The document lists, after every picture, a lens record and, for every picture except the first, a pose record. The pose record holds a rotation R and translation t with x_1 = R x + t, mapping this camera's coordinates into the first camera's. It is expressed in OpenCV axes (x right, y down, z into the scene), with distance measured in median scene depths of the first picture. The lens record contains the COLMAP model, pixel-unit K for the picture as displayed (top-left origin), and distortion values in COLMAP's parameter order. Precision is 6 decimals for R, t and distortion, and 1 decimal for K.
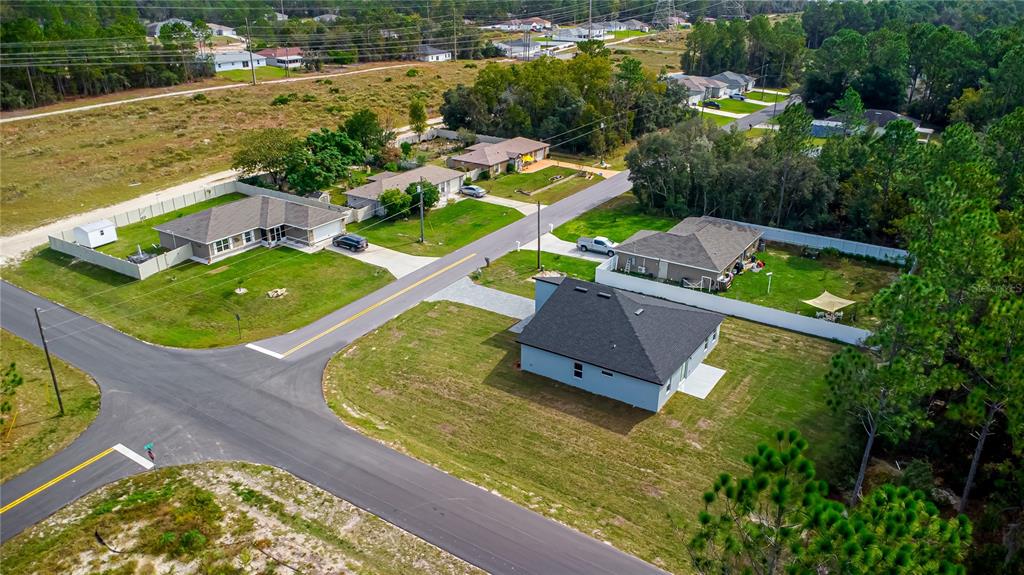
lens RADIAL K [[742.4, 0, 512.0], [0, 742.4, 287.5], [0, 0, 1]] dist [0.016911, -0.001076]
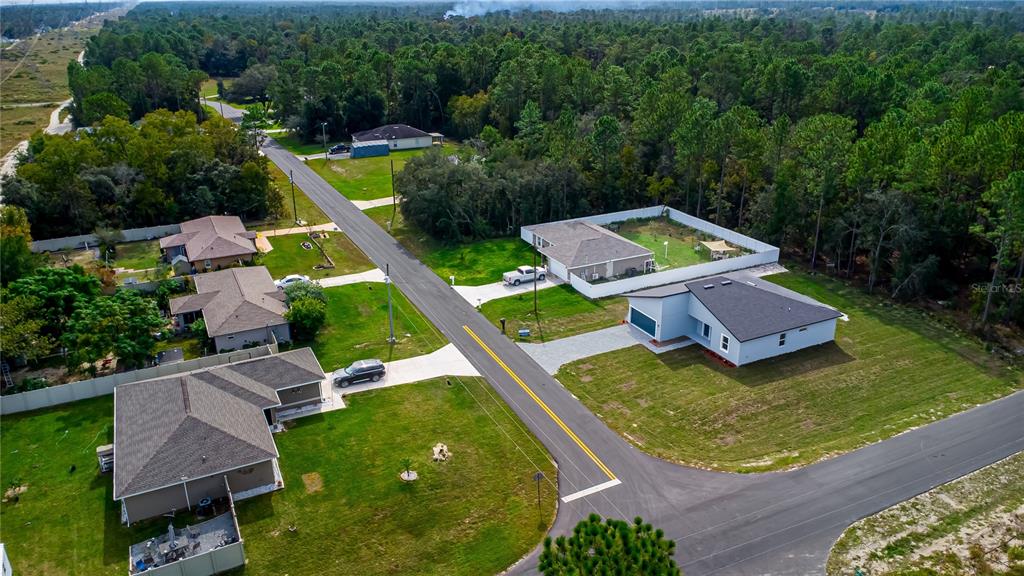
lens RADIAL K [[742.4, 0, 512.0], [0, 742.4, 288.0], [0, 0, 1]] dist [0.016911, -0.001076]
pose [[0.507703, -0.323865, 0.798342, -0.744191], [0.350596, 0.924121, 0.151930, -0.210286], [-0.786969, 0.202761, 0.582725, 0.440864]]
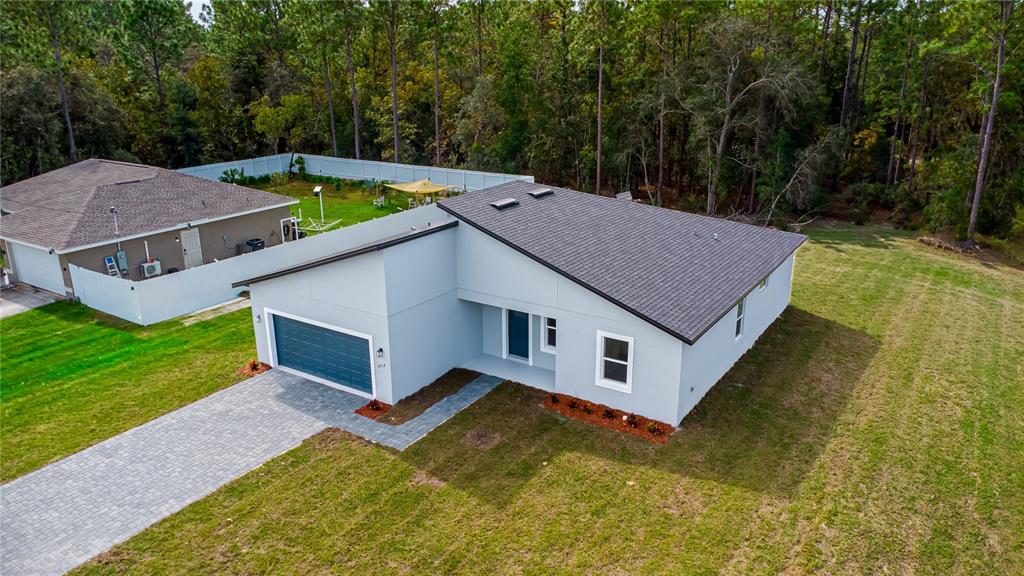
lens RADIAL K [[740.2, 0, 512.0], [0, 740.2, 288.0], [0, 0, 1]] dist [0.043647, -0.067409]
pose [[0.003442, -0.310112, 0.950694, -0.208854], [0.401438, 0.871160, 0.282715, -0.049124], [-0.915880, 0.380672, 0.127489, 0.741361]]
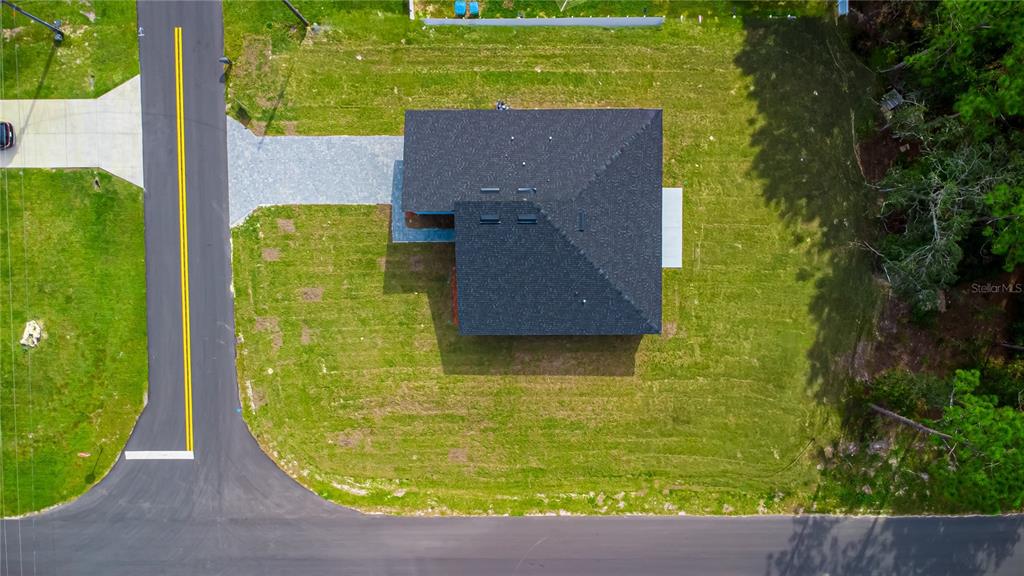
lens RADIAL K [[742.4, 0, 512.0], [0, 742.4, 288.0], [0, 0, 1]] dist [0.016911, -0.001076]
pose [[0.832642, -0.552633, -0.036105, 0.076921], [0.231169, 0.287574, 0.929442, -0.476355], [-0.503257, -0.782239, 0.367198, 0.525139]]
